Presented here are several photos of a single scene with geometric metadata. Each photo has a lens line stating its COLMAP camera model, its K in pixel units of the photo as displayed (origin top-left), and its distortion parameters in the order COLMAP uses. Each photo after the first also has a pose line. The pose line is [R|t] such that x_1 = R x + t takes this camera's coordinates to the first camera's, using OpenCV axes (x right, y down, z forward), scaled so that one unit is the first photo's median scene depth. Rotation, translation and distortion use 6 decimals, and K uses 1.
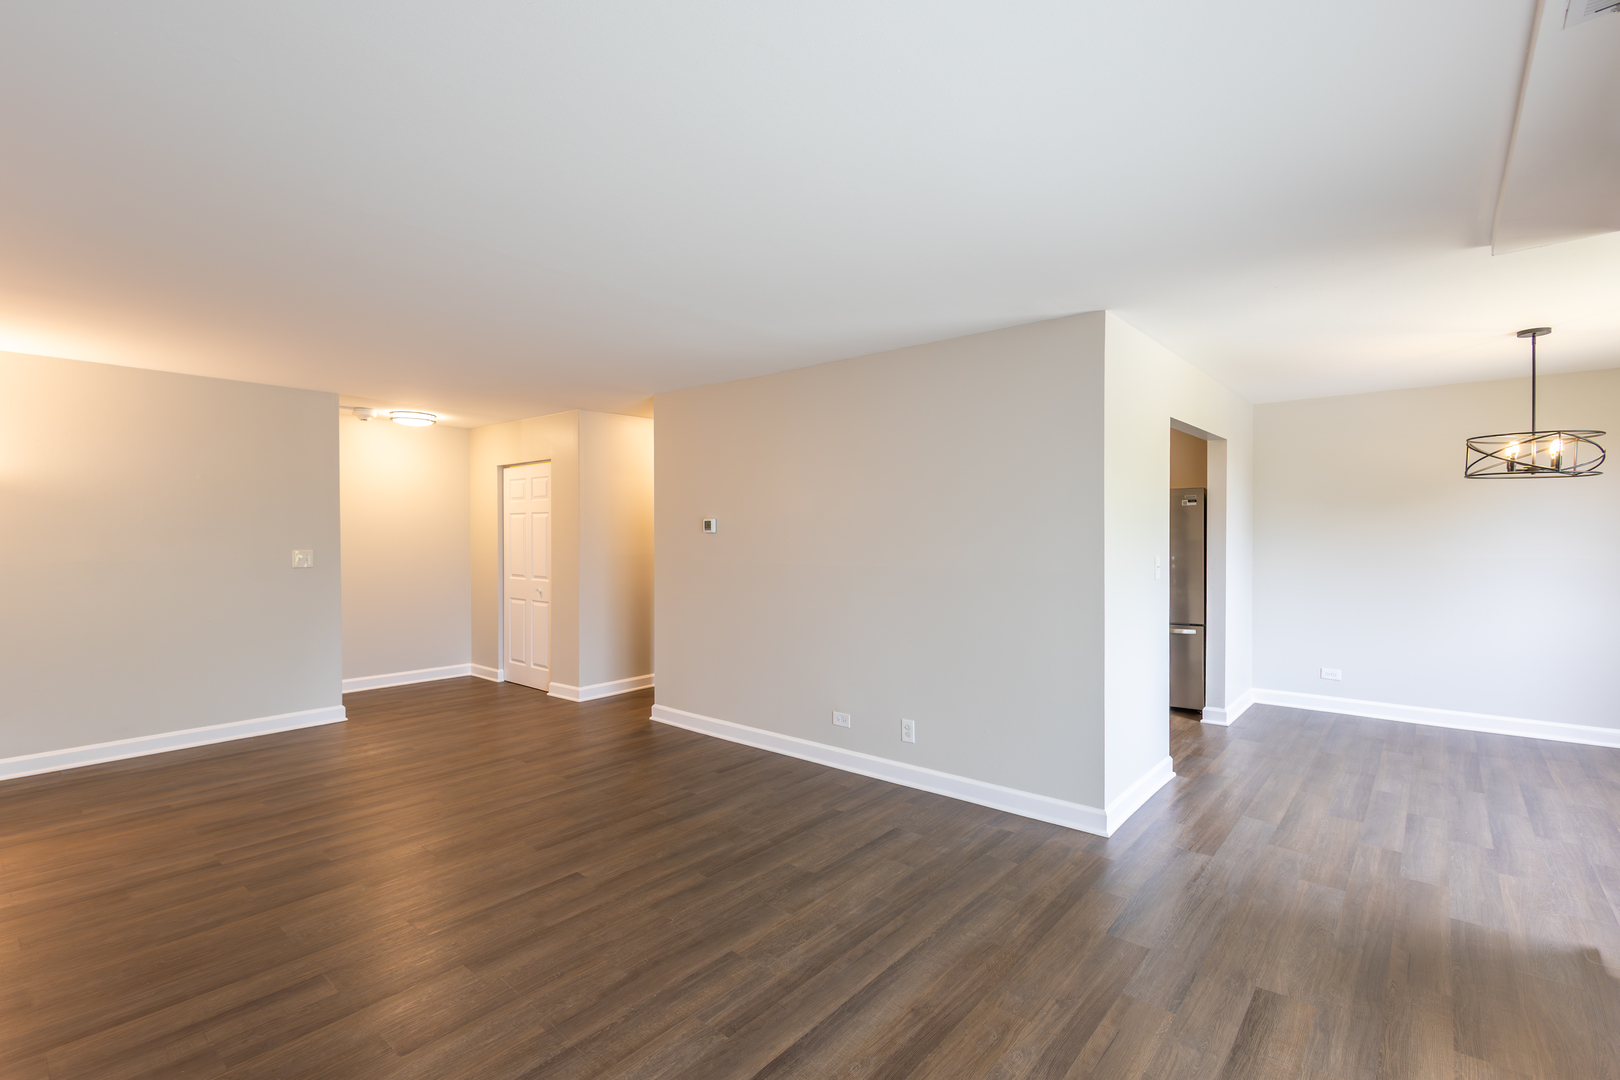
lens RADIAL K [[744.1, 0, 810.0], [0, 744.1, 540.0], [0, 0, 1]] dist [-0.000370, -0.000016]
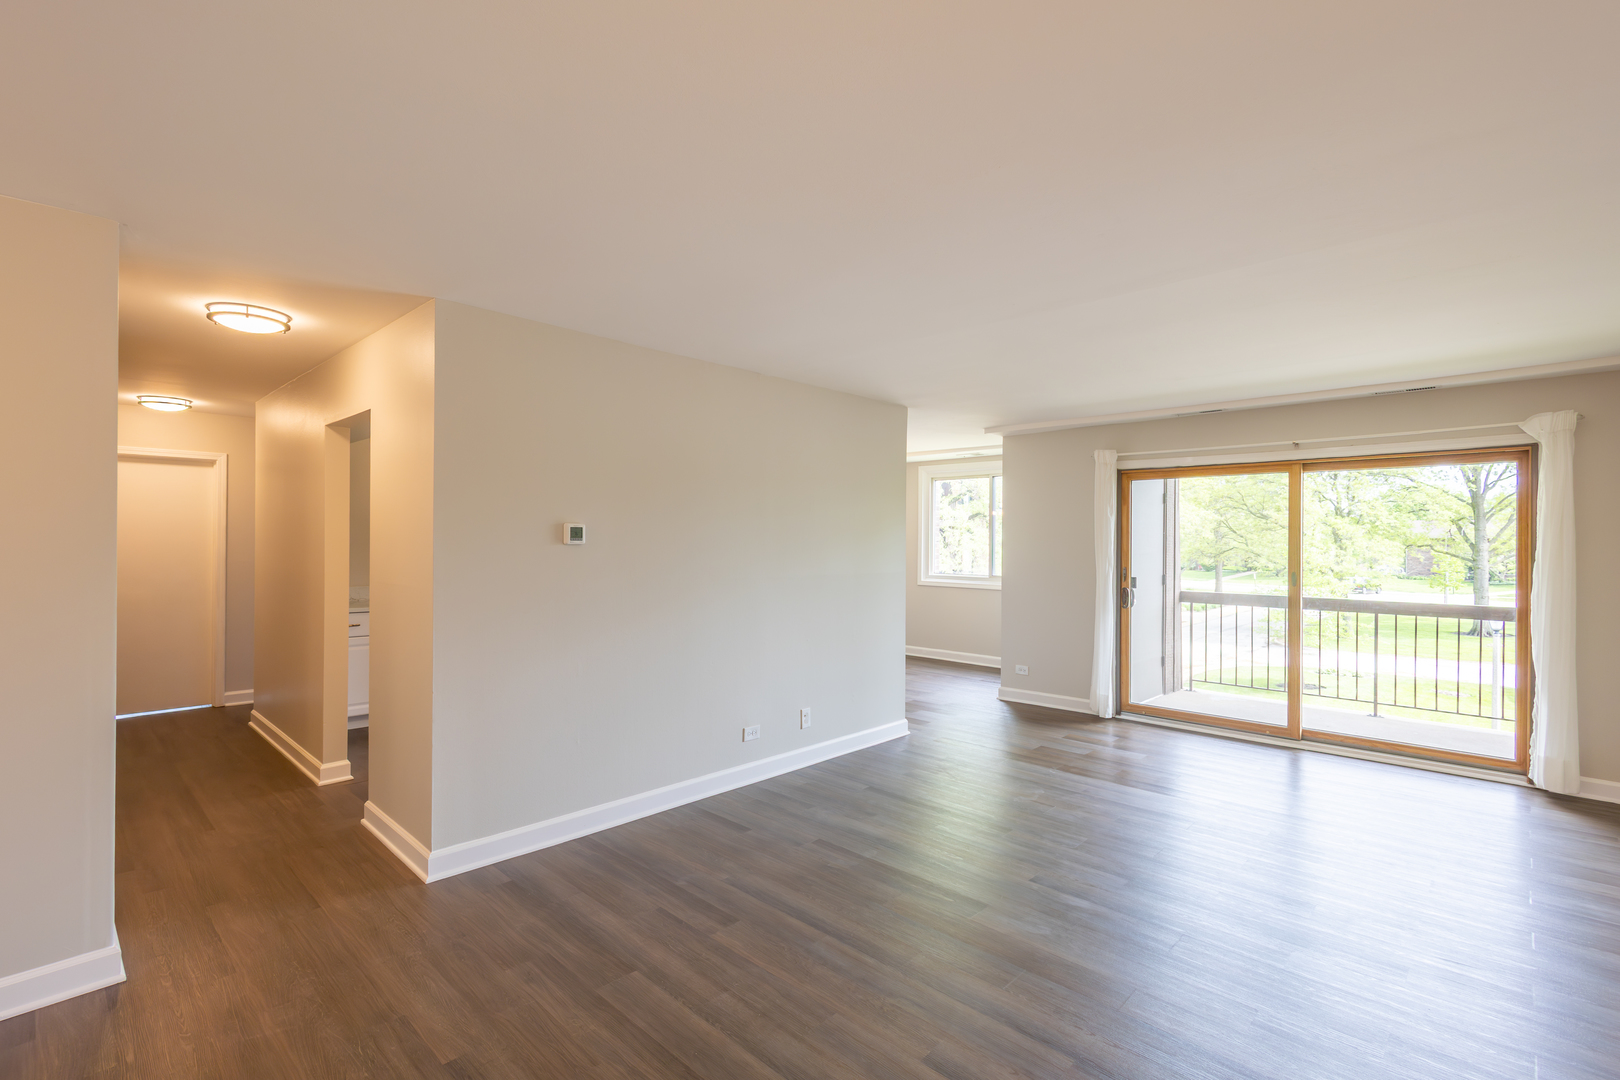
lens RADIAL K [[744.1, 0, 810.0], [0, 744.1, 540.0], [0, 0, 1]] dist [-0.000370, -0.000016]
pose [[0.059633, 0.000687, 0.998220, -0.952365], [0.004228, 0.999991, -0.000941, -0.014601], [-0.998211, 0.004277, 0.059629, 0.871509]]
